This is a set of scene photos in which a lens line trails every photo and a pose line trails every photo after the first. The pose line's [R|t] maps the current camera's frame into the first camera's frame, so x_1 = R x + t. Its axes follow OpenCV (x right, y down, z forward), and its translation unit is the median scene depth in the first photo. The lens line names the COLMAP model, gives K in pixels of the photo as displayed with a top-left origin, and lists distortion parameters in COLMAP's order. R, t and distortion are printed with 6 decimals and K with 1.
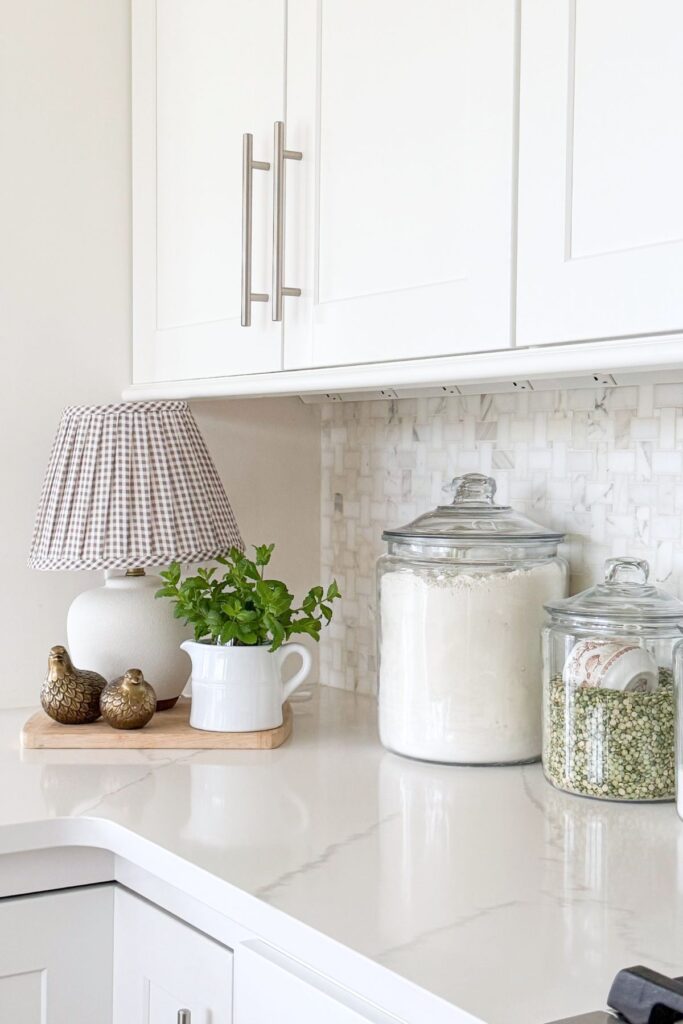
lens RADIAL K [[1621.0, 0, 337.9], [0, 1621.0, 514.5], [0, 0, 1]] dist [0.037479, 0.000000]
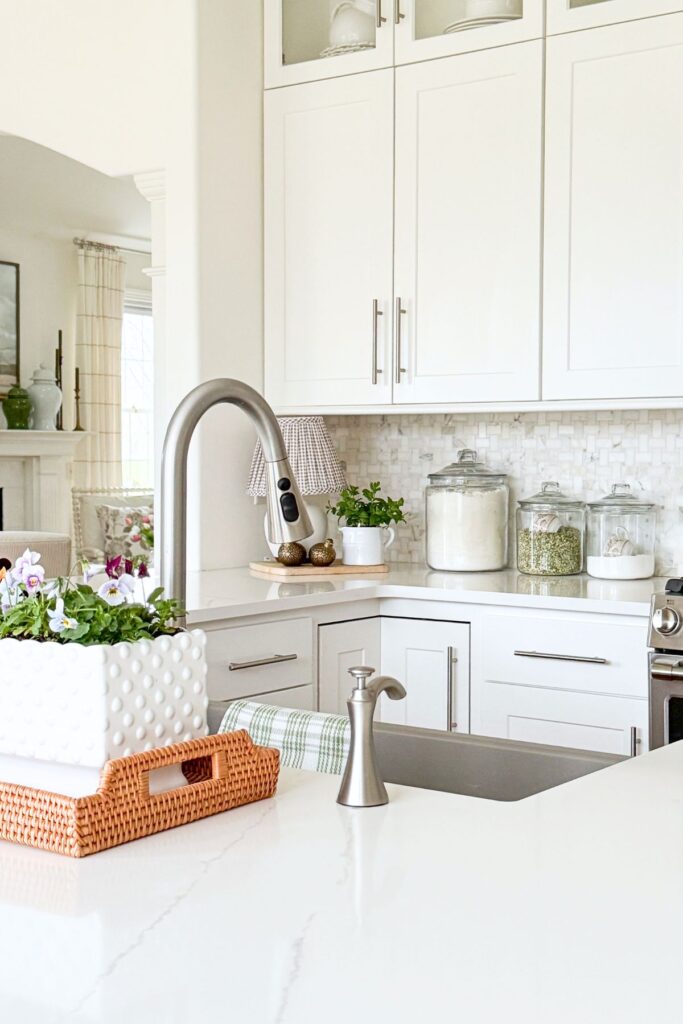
lens RADIAL K [[1621.0, 0, 344.1], [0, 1621.0, 509.5], [0, 0, 1]] dist [0.037479, 0.000000]
pose [[0.917701, -0.020116, 0.396761, -0.993706], [0.019241, 0.999796, 0.006186, 0.043222], [-0.396805, 0.001958, 0.917901, -1.051133]]
